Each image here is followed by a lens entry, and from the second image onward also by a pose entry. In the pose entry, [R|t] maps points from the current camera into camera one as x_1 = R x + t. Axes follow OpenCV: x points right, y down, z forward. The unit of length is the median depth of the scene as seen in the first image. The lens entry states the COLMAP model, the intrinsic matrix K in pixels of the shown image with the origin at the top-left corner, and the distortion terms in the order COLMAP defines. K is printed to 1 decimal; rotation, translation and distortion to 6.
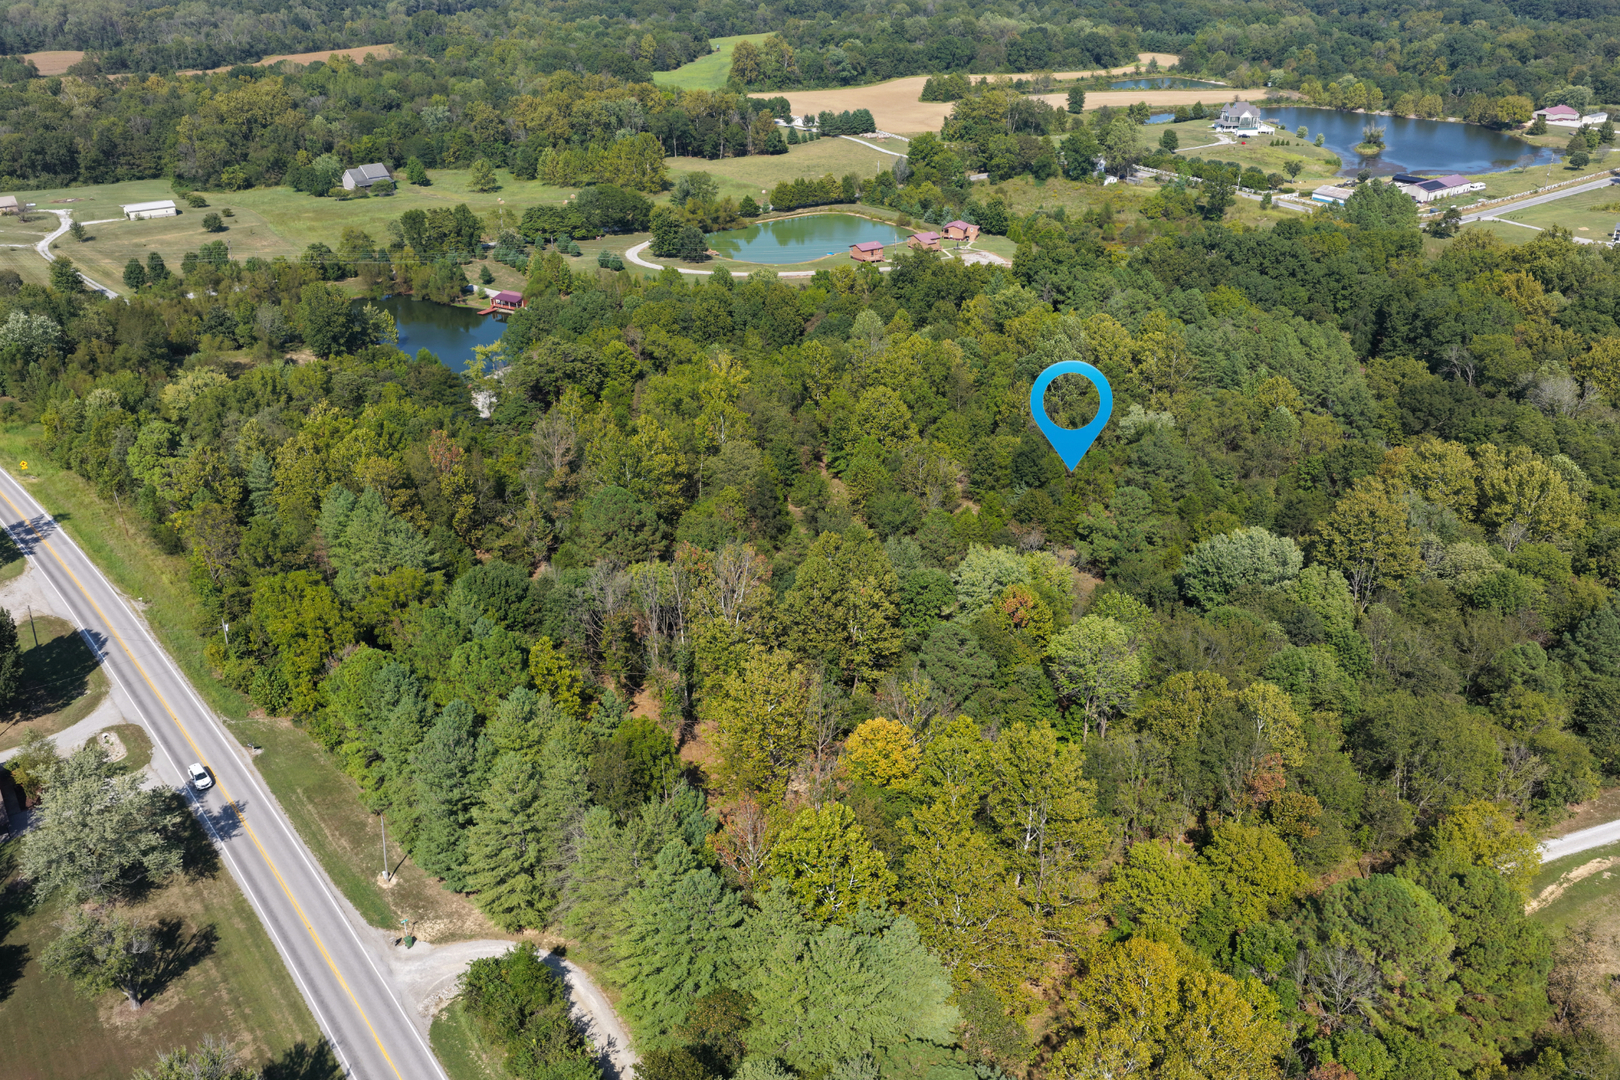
lens RADIAL K [[1350.3, 0, 806.7], [0, 1350.3, 540.1], [0, 0, 1]] dist [-0.006526, 0.014258]
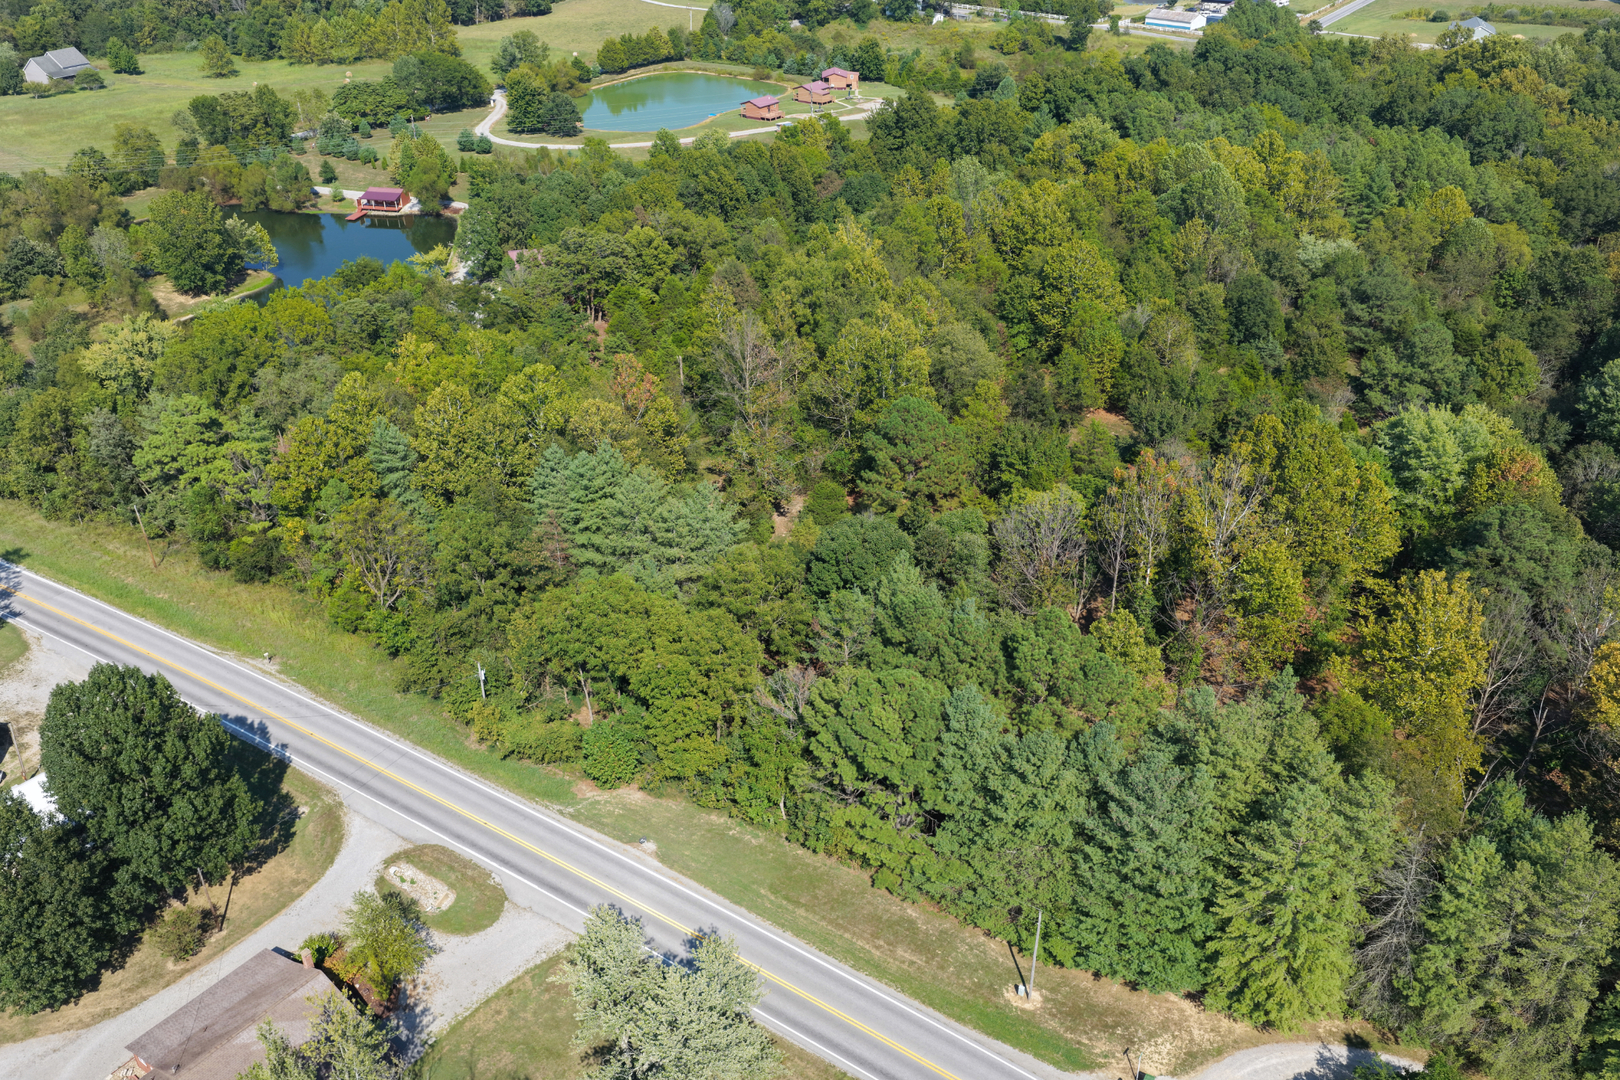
lens RADIAL K [[1341.0, 0, 820.9], [0, 1341.0, 548.3], [0, 0, 1]] dist [-0.015209, 0.039978]
pose [[0.951609, -0.160756, 0.261912, -0.313524], [0.136218, 0.984618, 0.109413, -0.035997], [-0.275473, -0.068441, 0.958869, 0.218796]]
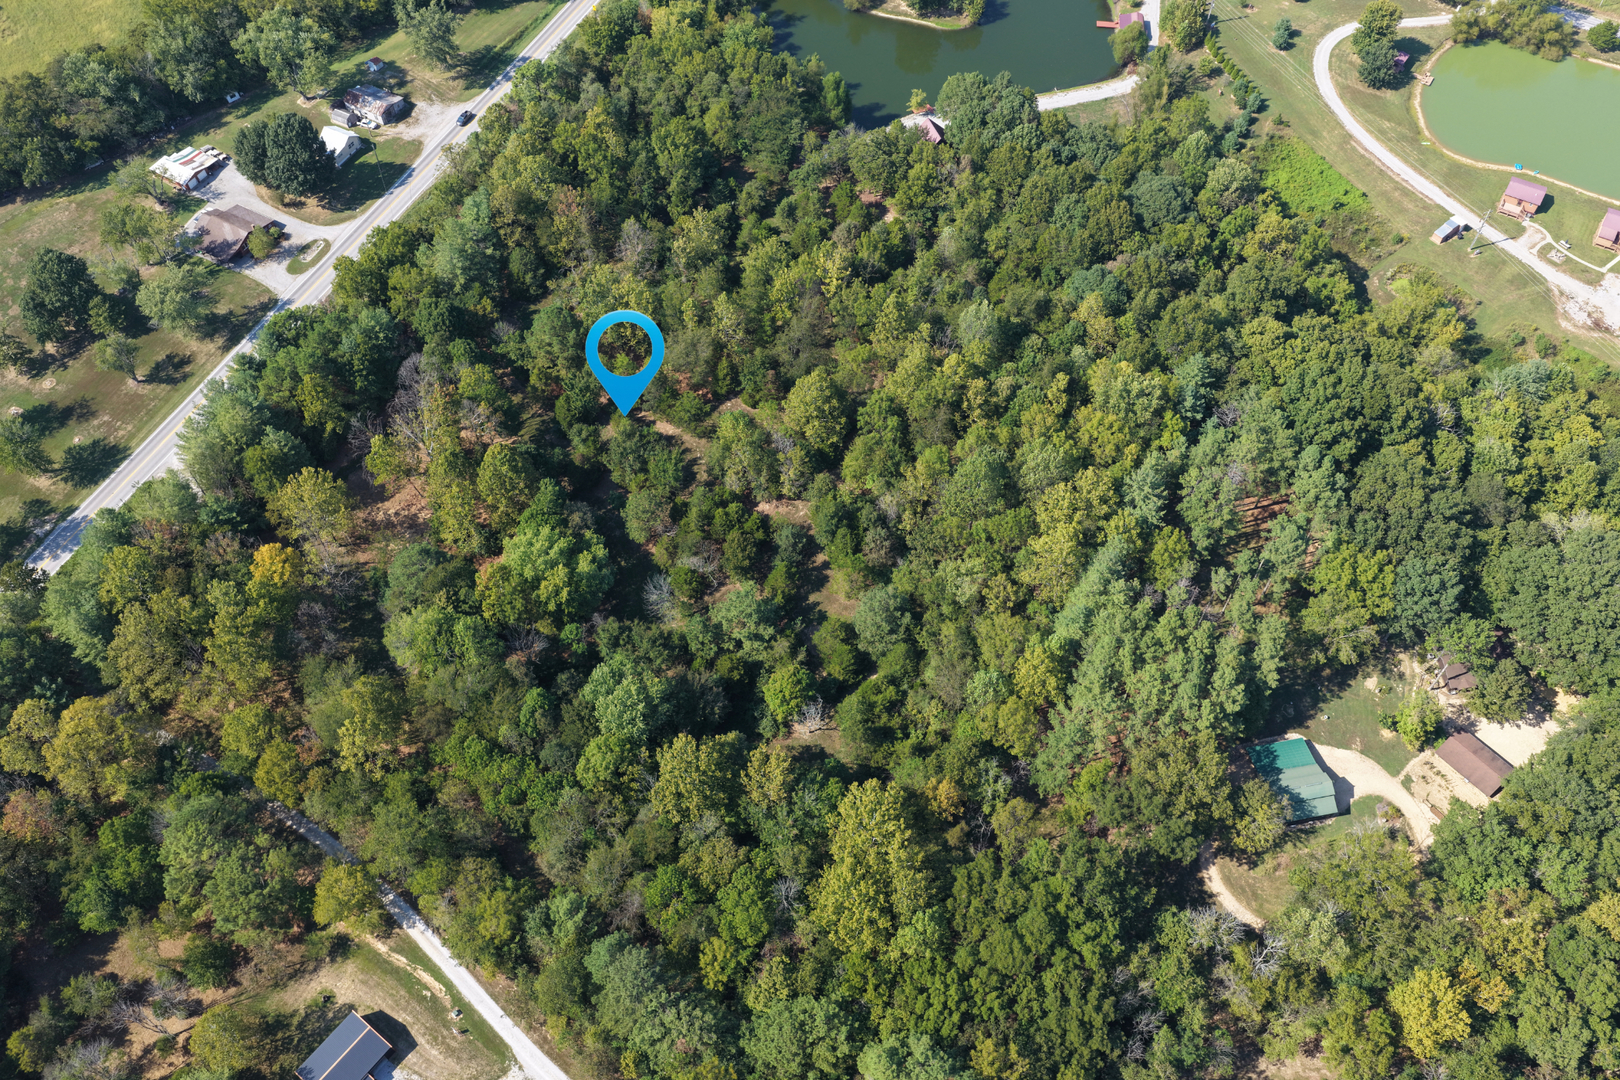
lens RADIAL K [[1341.0, 0, 809.4], [0, 1341.0, 542.7], [0, 0, 1]] dist [-0.015513, 0.045226]
pose [[0.412659, 0.752080, -0.513895, 0.666691], [-0.381749, 0.655027, 0.652079, -0.690203], [0.827031, -0.072907, 0.557409, 0.334828]]
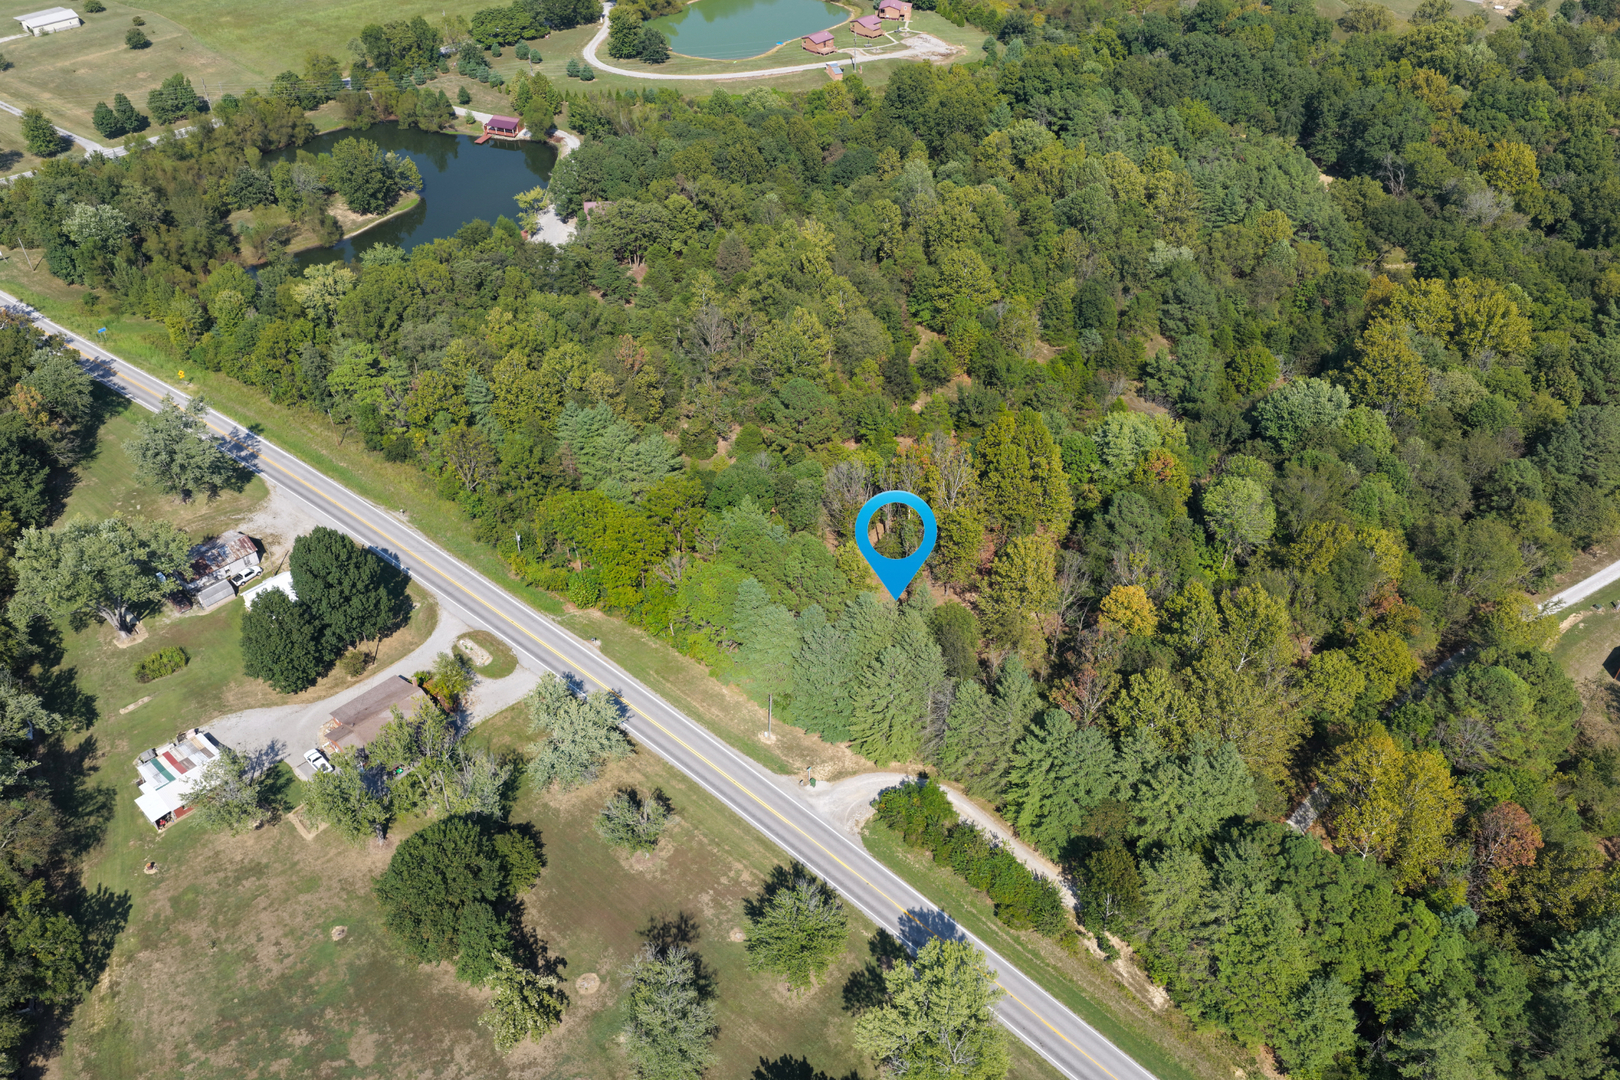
lens RADIAL K [[1341.0, 0, 809.4], [0, 1341.0, 542.7], [0, 0, 1]] dist [-0.015513, 0.045226]
pose [[0.983826, -0.109592, 0.141690, -0.248647], [0.073037, 0.967689, 0.241339, -0.145533], [-0.163561, -0.227087, 0.960041, -0.140987]]
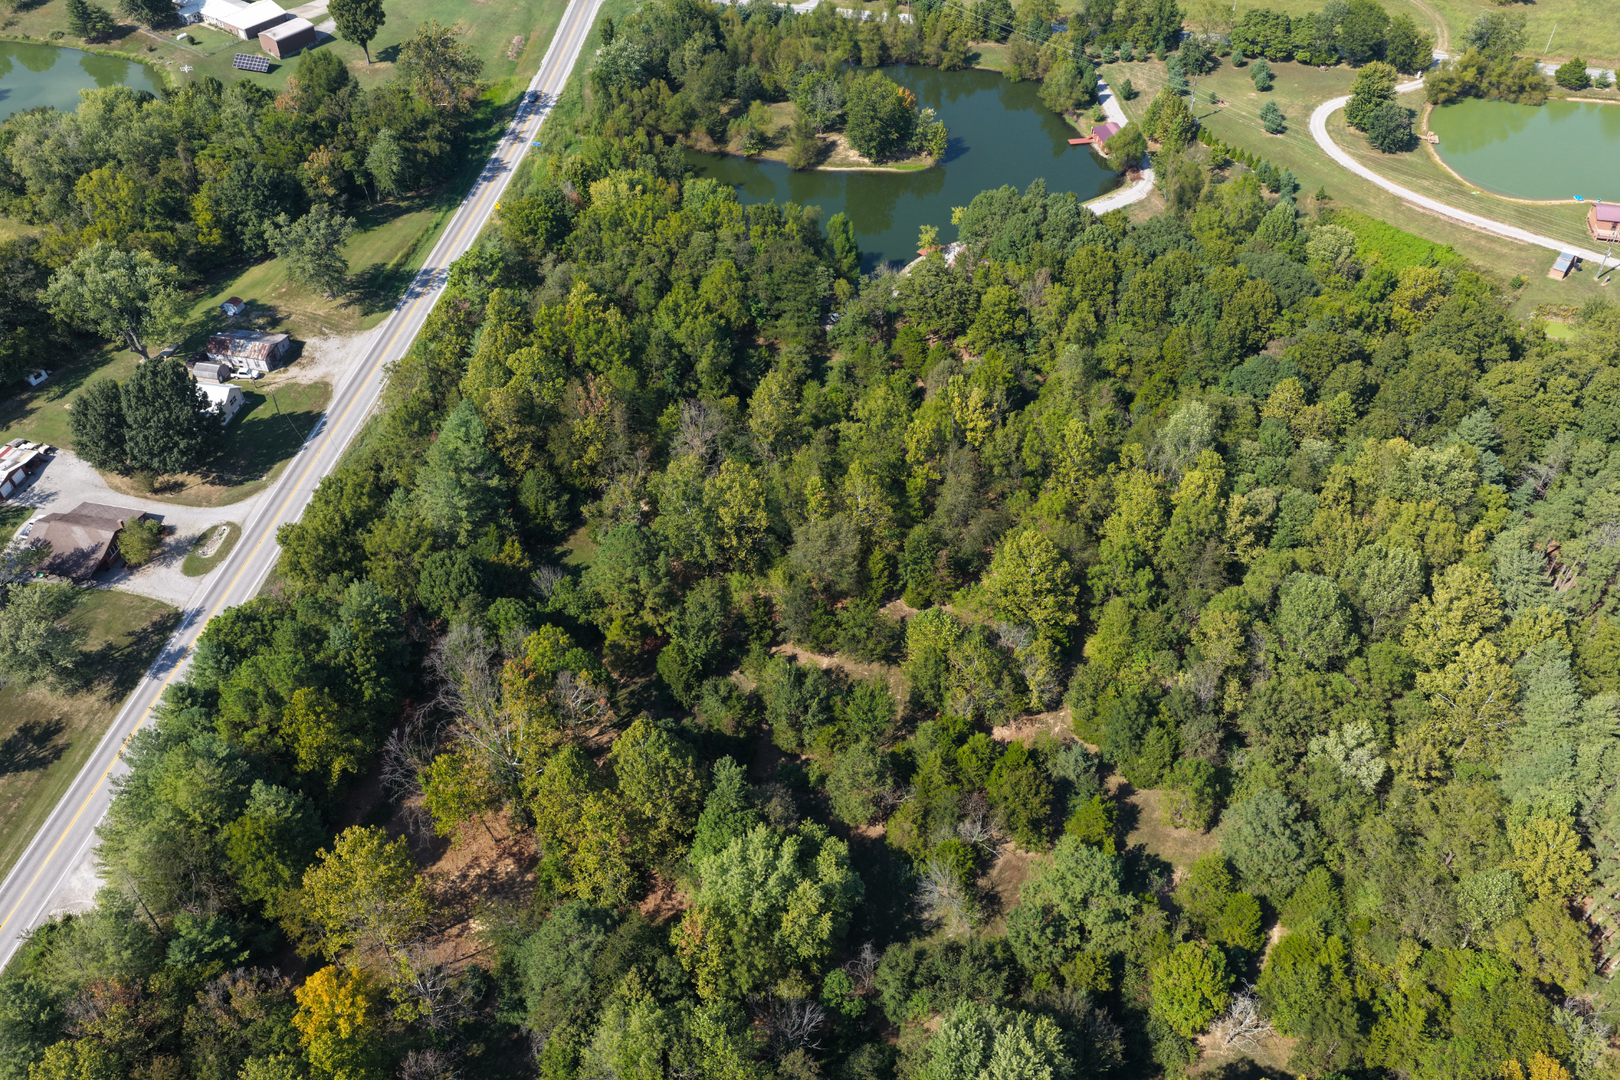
lens RADIAL K [[1341.0, 0, 809.4], [0, 1341.0, 542.7], [0, 0, 1]] dist [-0.015513, 0.045226]
pose [[0.659568, 0.517992, -0.544659, 0.368192], [-0.317404, 0.848788, 0.422863, -0.376332], [0.681340, -0.106030, 0.724247, 0.301120]]
